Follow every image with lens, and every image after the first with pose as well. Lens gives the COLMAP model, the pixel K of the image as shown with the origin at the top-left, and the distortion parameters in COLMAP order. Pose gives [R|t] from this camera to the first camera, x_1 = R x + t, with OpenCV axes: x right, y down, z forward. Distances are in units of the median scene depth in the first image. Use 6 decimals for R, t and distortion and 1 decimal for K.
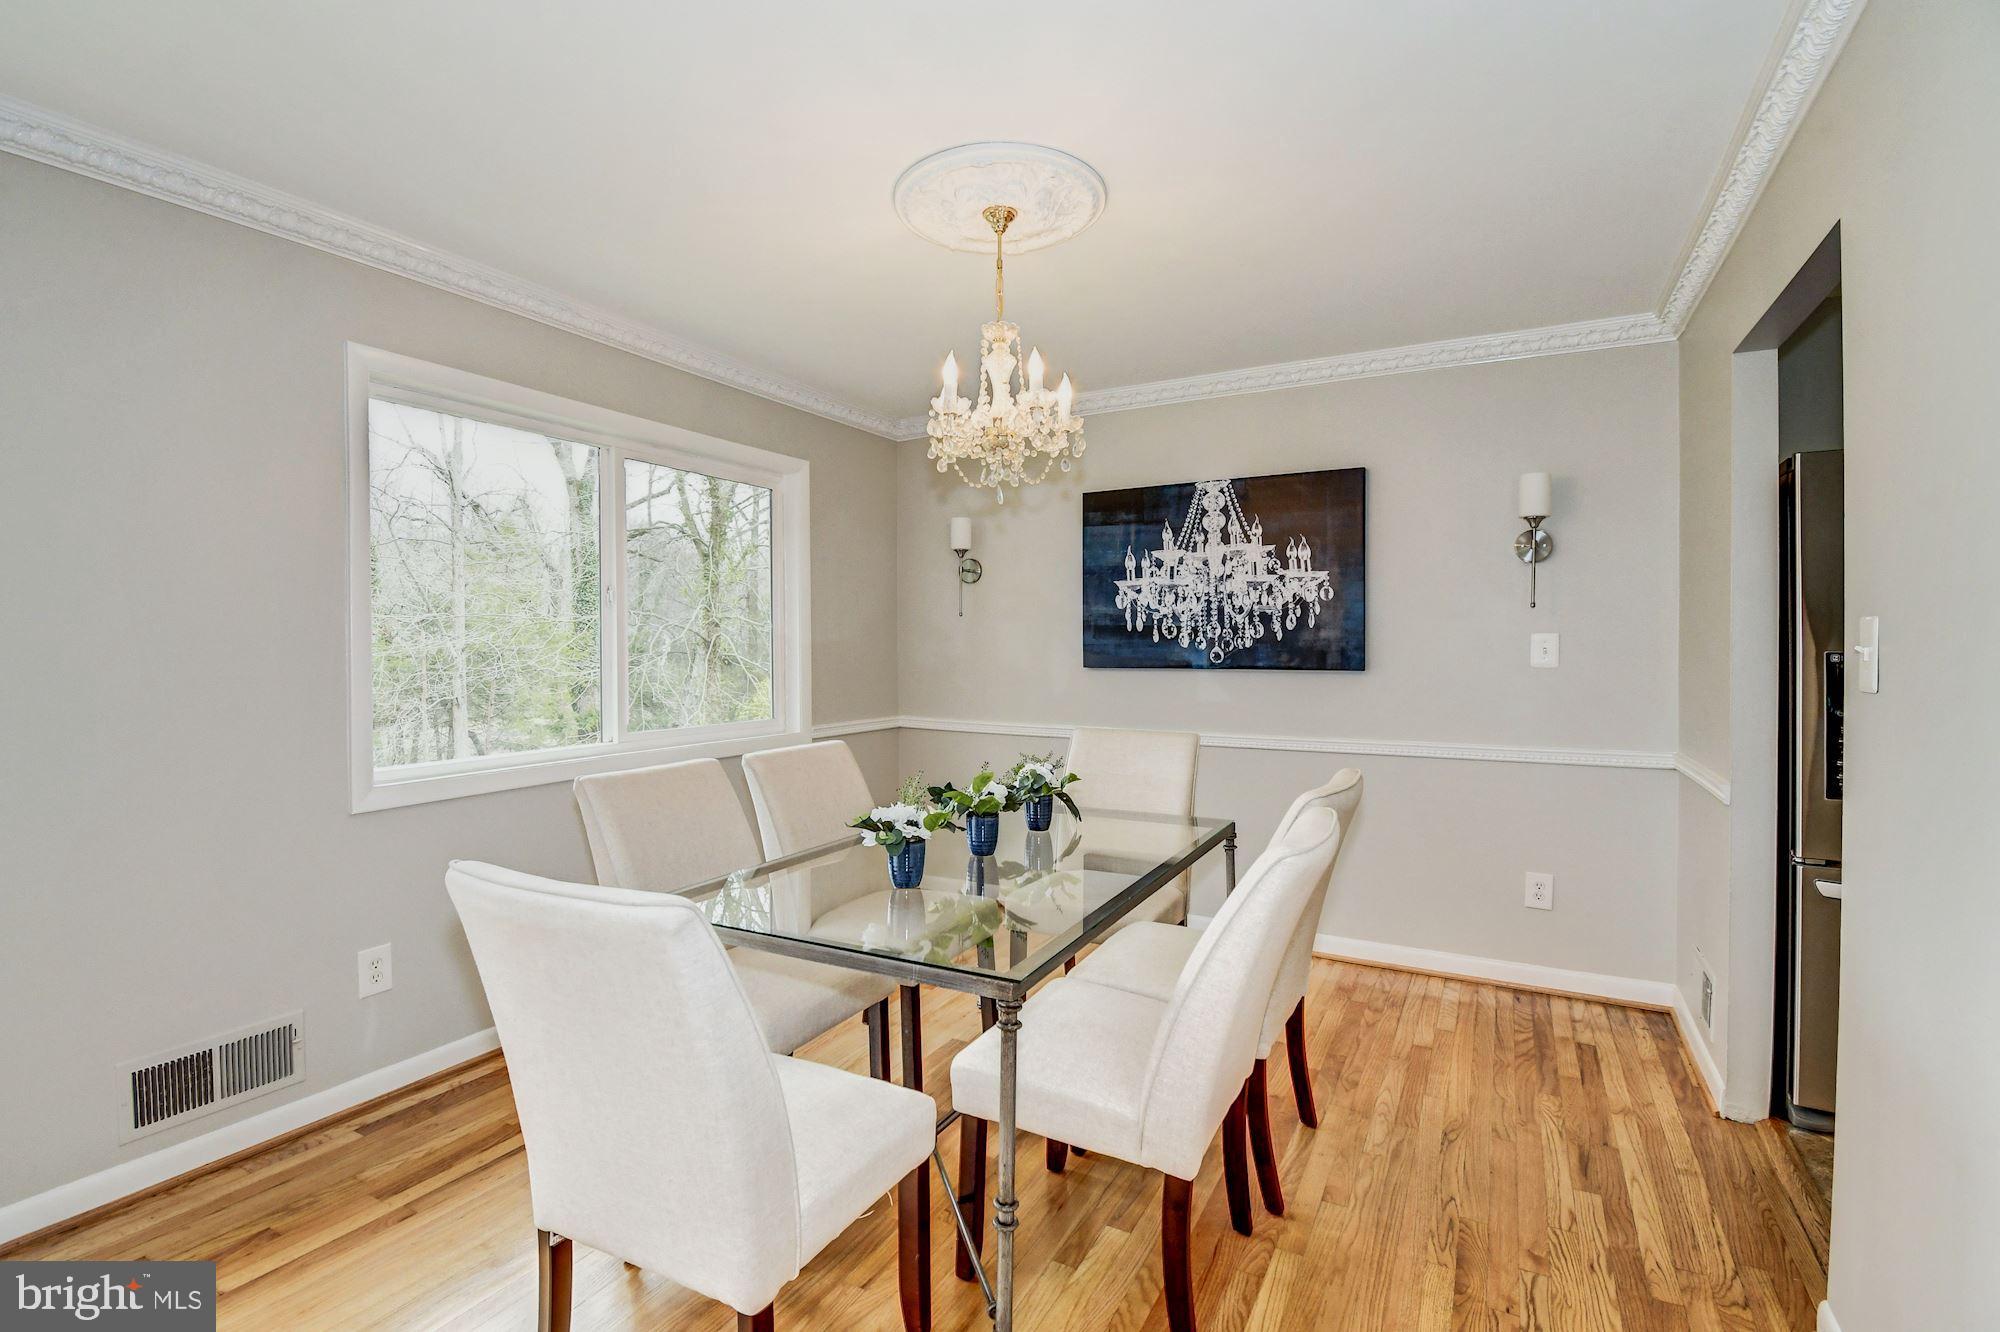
lens RADIAL K [[952.7, 0, 1000.0], [0, 952.7, 666.0], [0, 0, 1]] dist [0.000395, -0.000314]
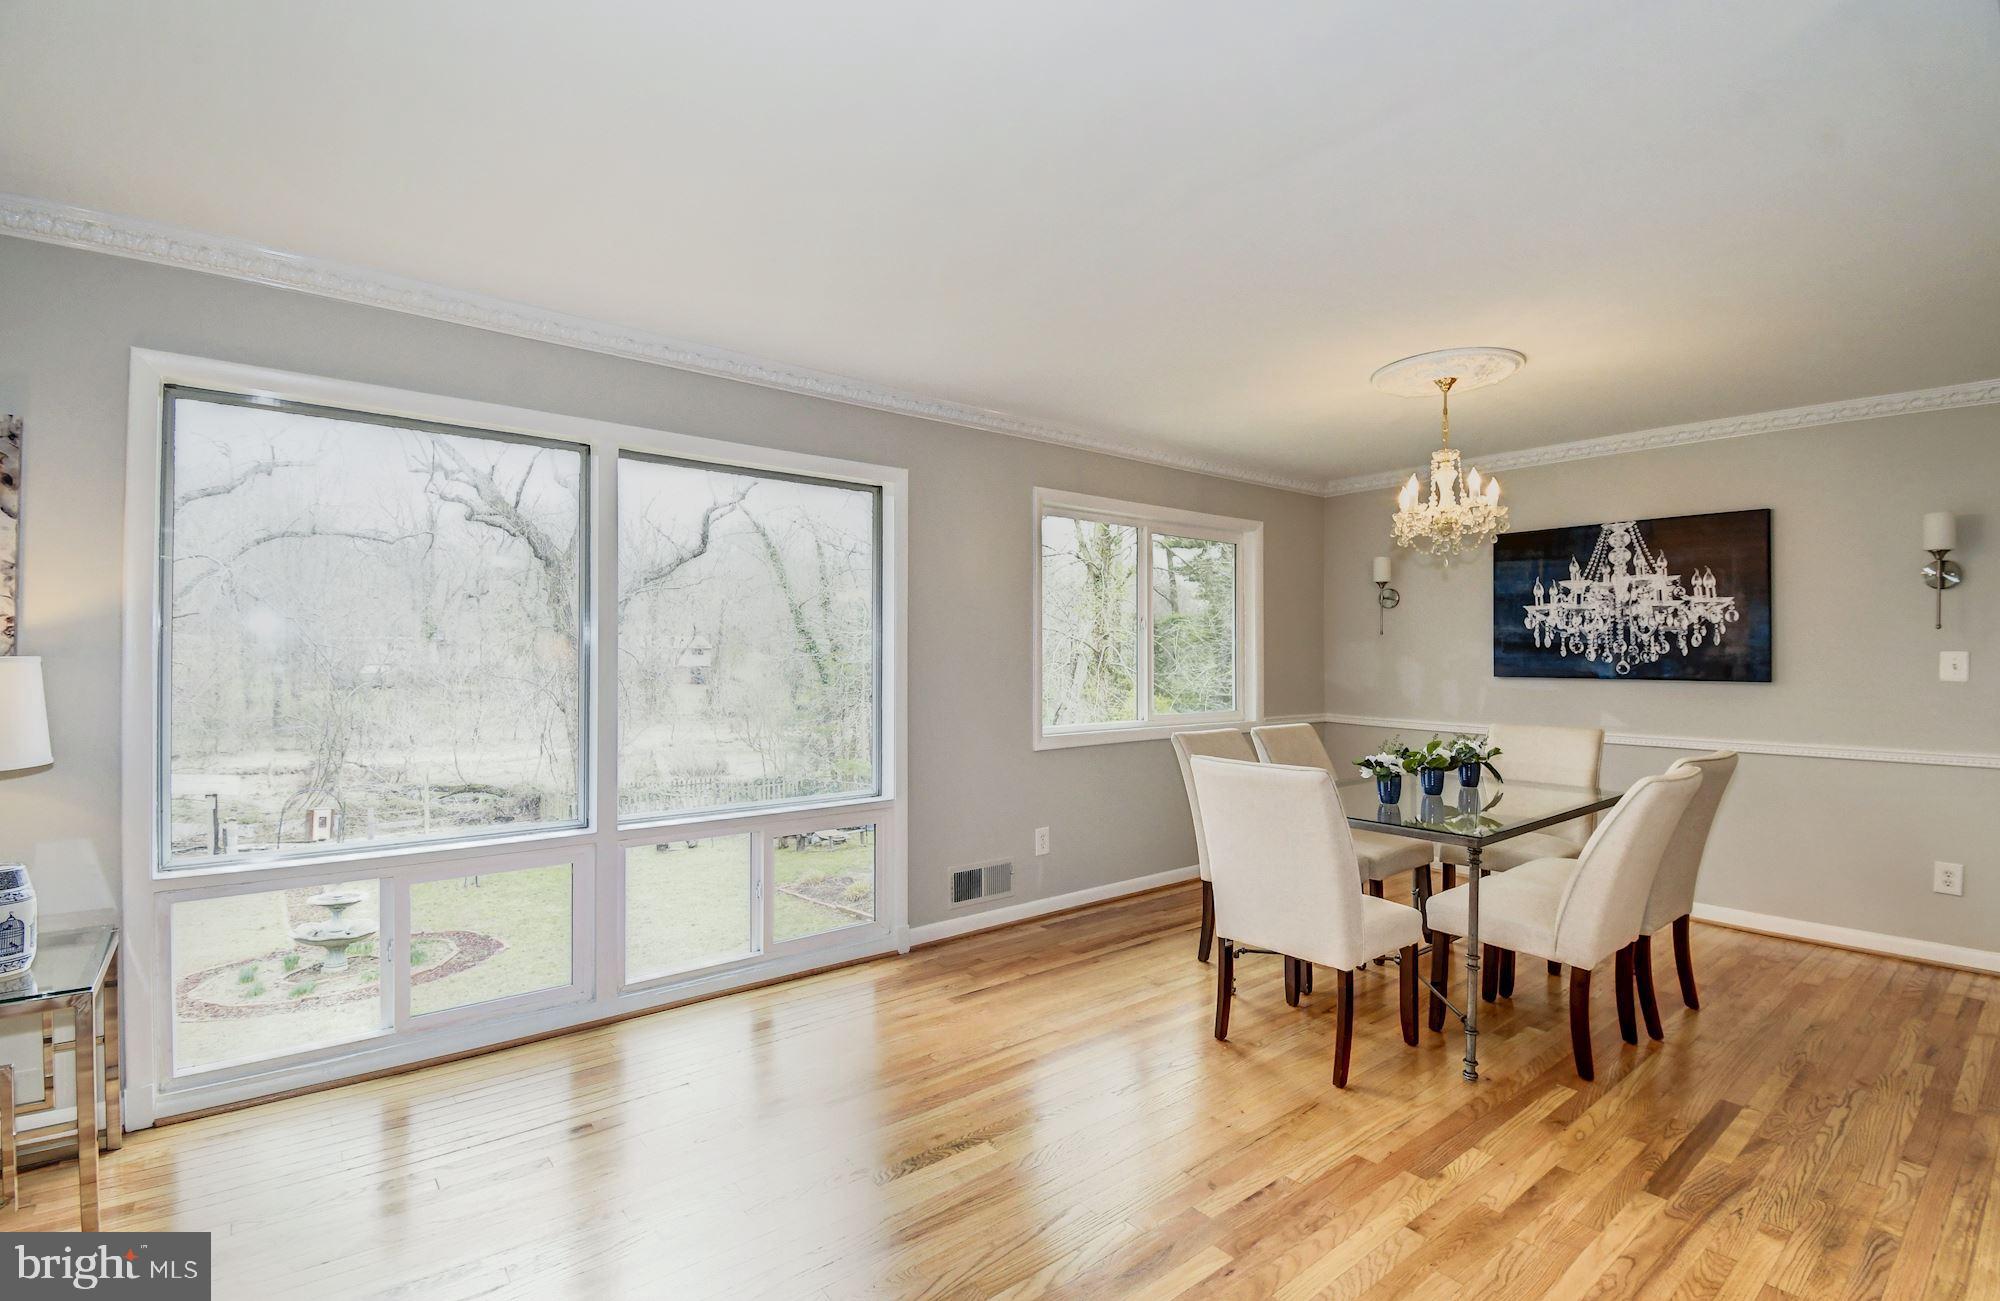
lens RADIAL K [[877.2, 0, 1000.0], [0, 877.2, 650.5], [0, 0, 1]] dist [0.013701, -0.021996]
pose [[0.918722, 0.003324, -0.394892, -0.057519], [-0.014463, 0.999577, -0.025234, 0.006407], [0.394641, 0.028894, 0.918381, -0.334342]]
